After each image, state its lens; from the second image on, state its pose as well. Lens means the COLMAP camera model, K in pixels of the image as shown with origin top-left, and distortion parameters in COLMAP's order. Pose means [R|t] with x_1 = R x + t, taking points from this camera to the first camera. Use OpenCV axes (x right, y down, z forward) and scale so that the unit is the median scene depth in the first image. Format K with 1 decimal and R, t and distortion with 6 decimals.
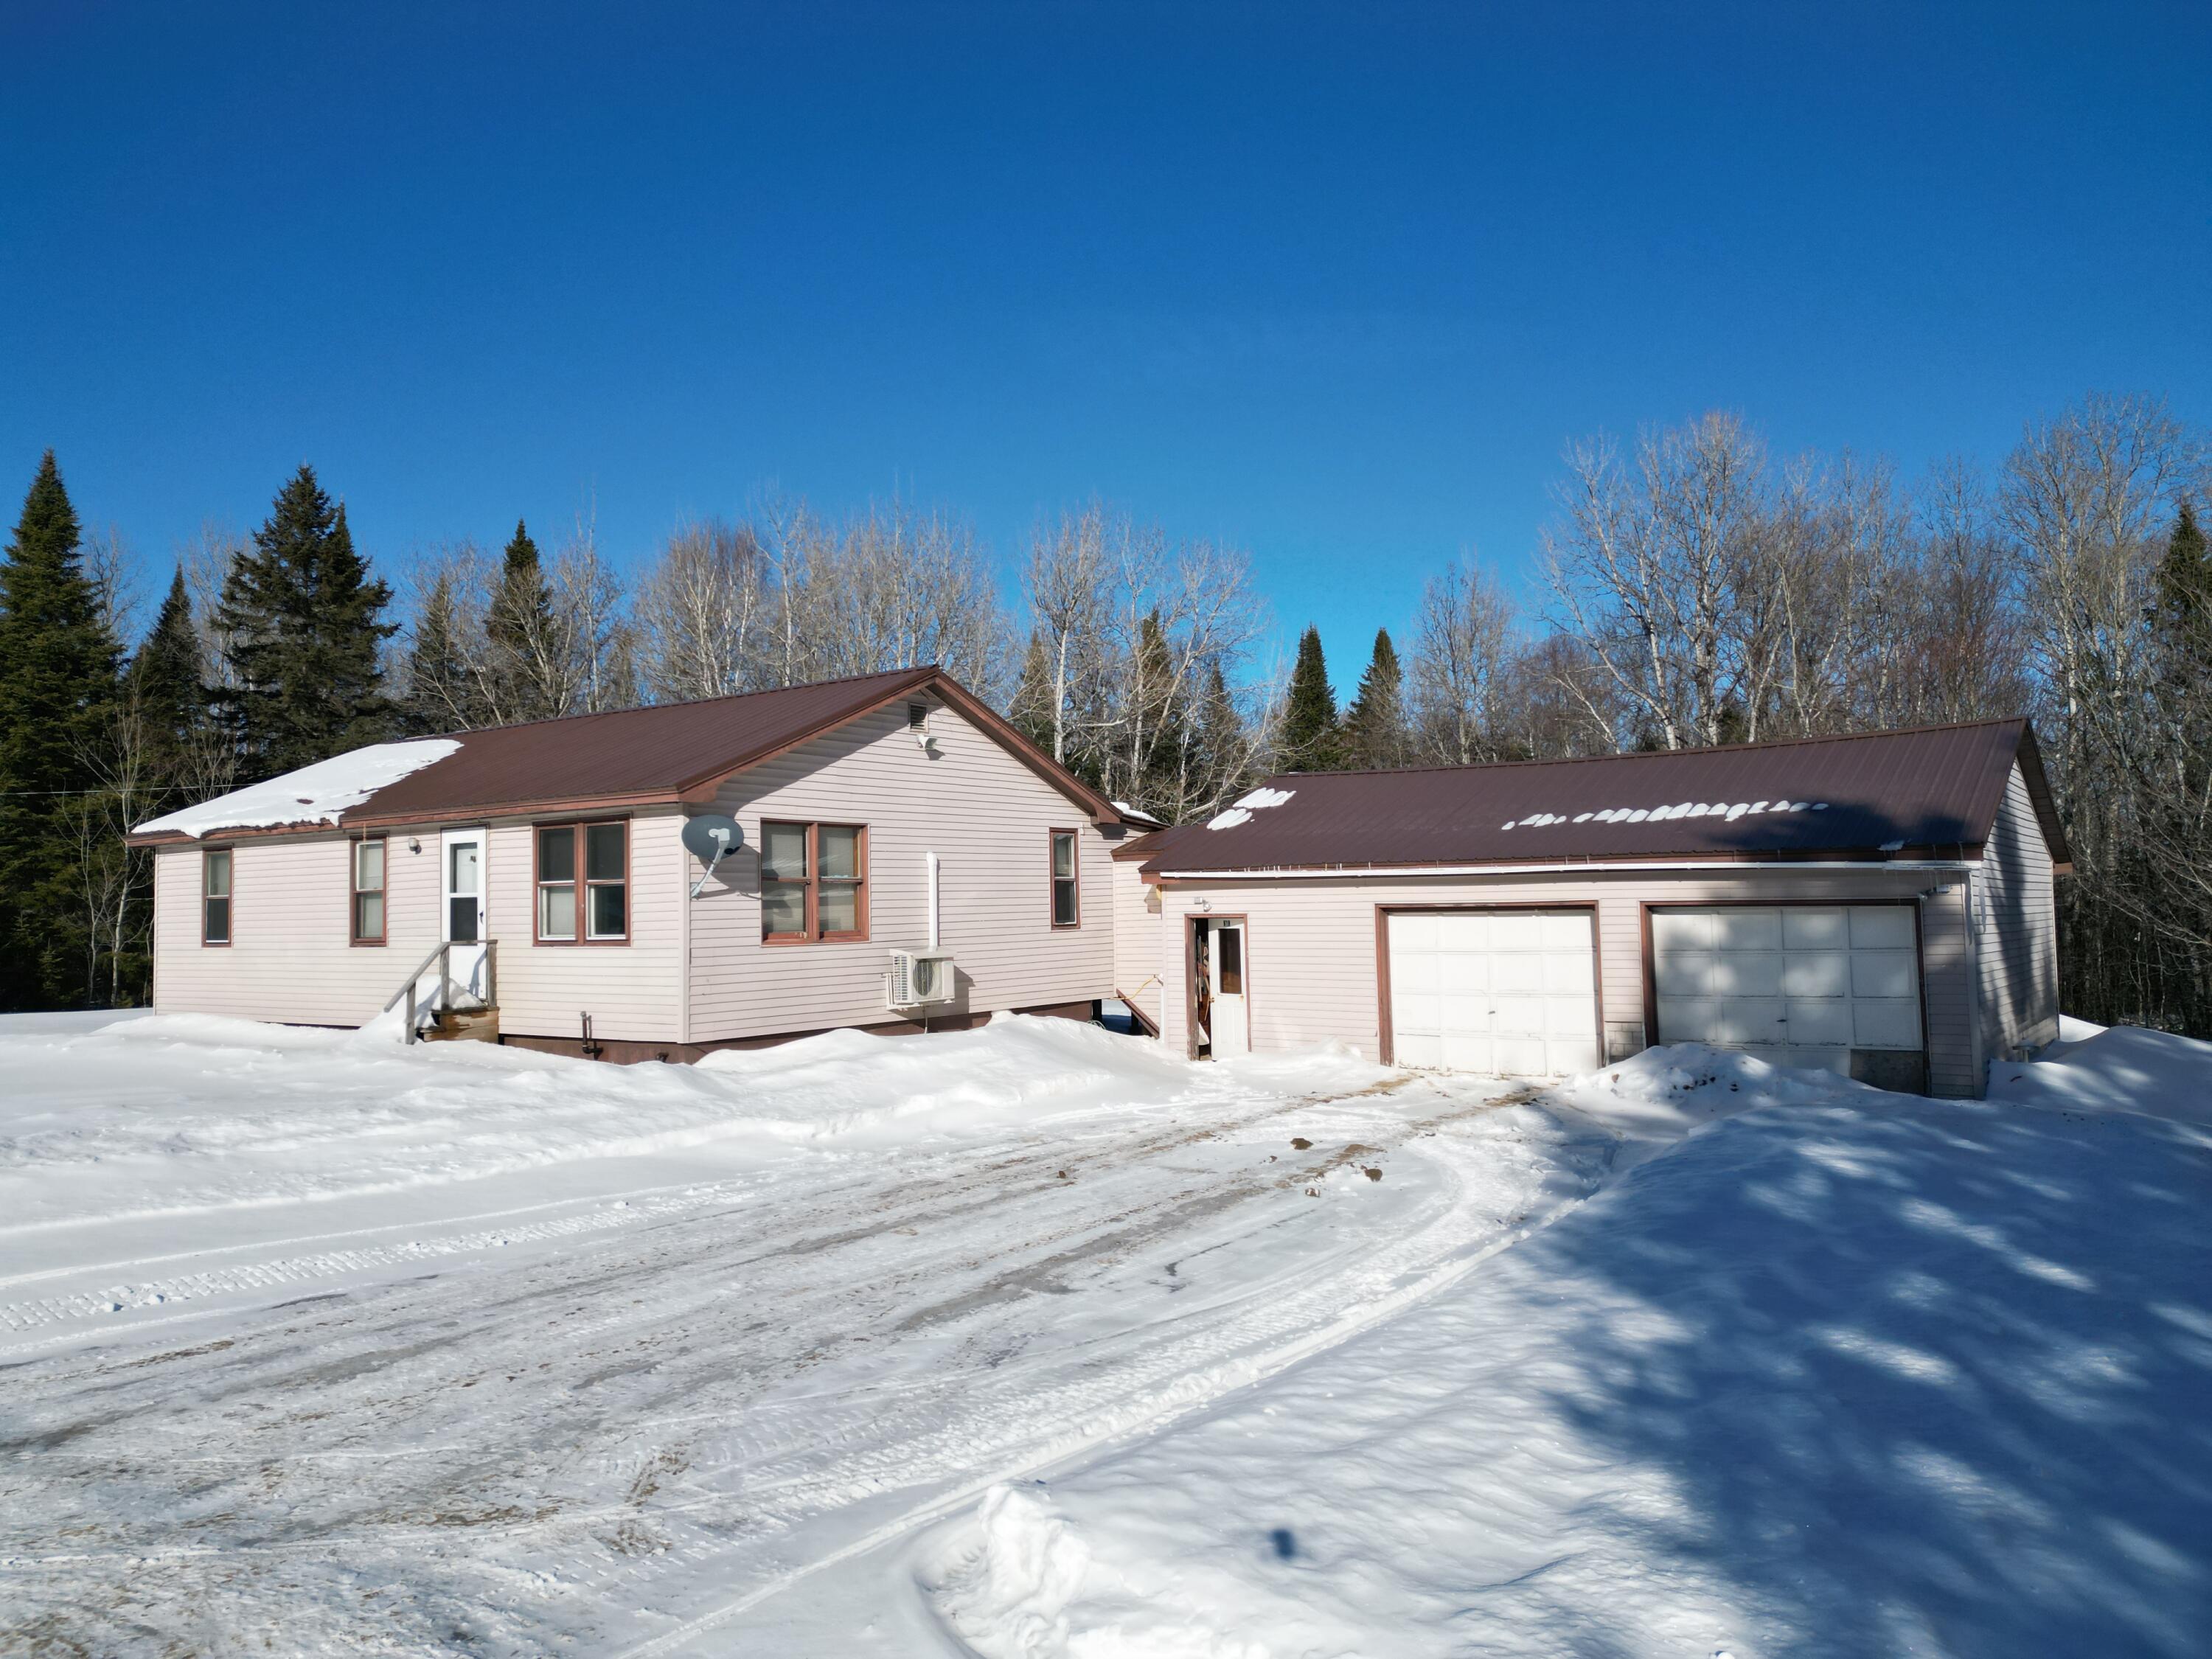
lens RADIAL K [[1545.5, 0, 1109.9], [0, 1545.5, 840.7], [0, 0, 1]] dist [0.078785, -0.063816]
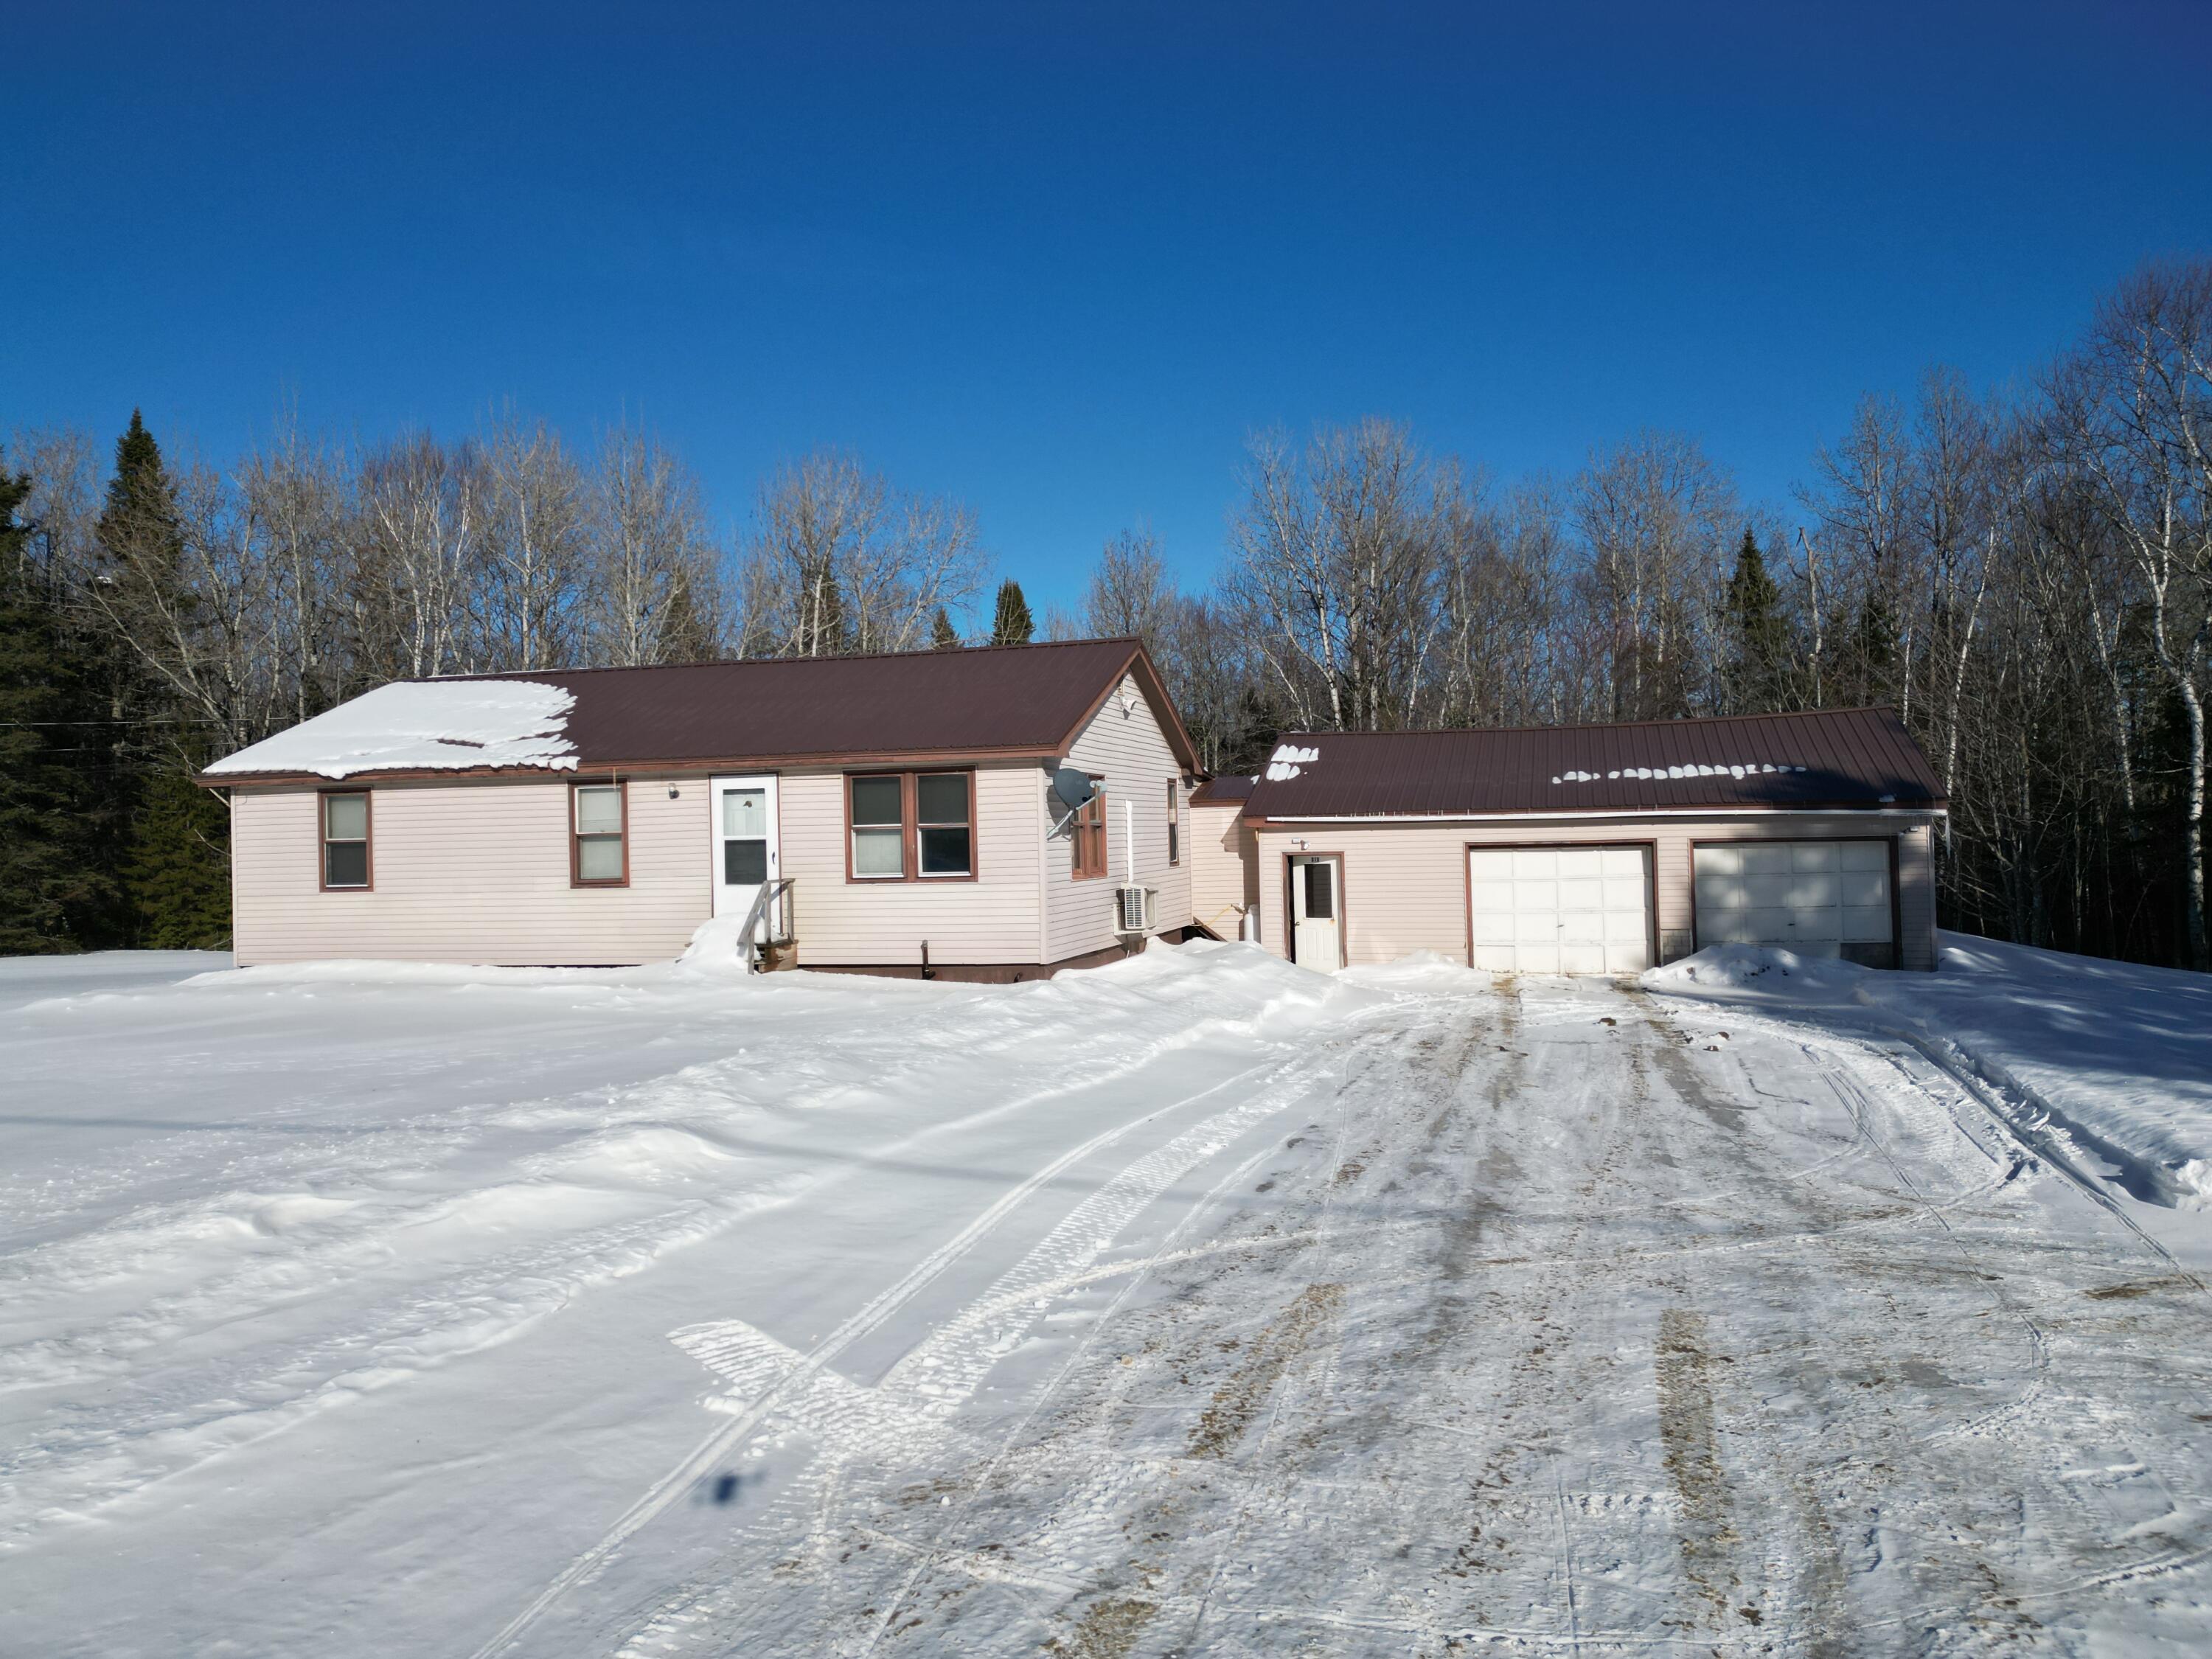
lens RADIAL K [[1545.5, 0, 1110.5], [0, 1545.5, 845.4], [0, 0, 1]] dist [0.078785, -0.063816]
pose [[0.941662, -0.005229, 0.336521, -0.525710], [-0.008584, 0.999181, 0.039545, -0.003902], [-0.336452, -0.040127, 0.940845, -0.080780]]
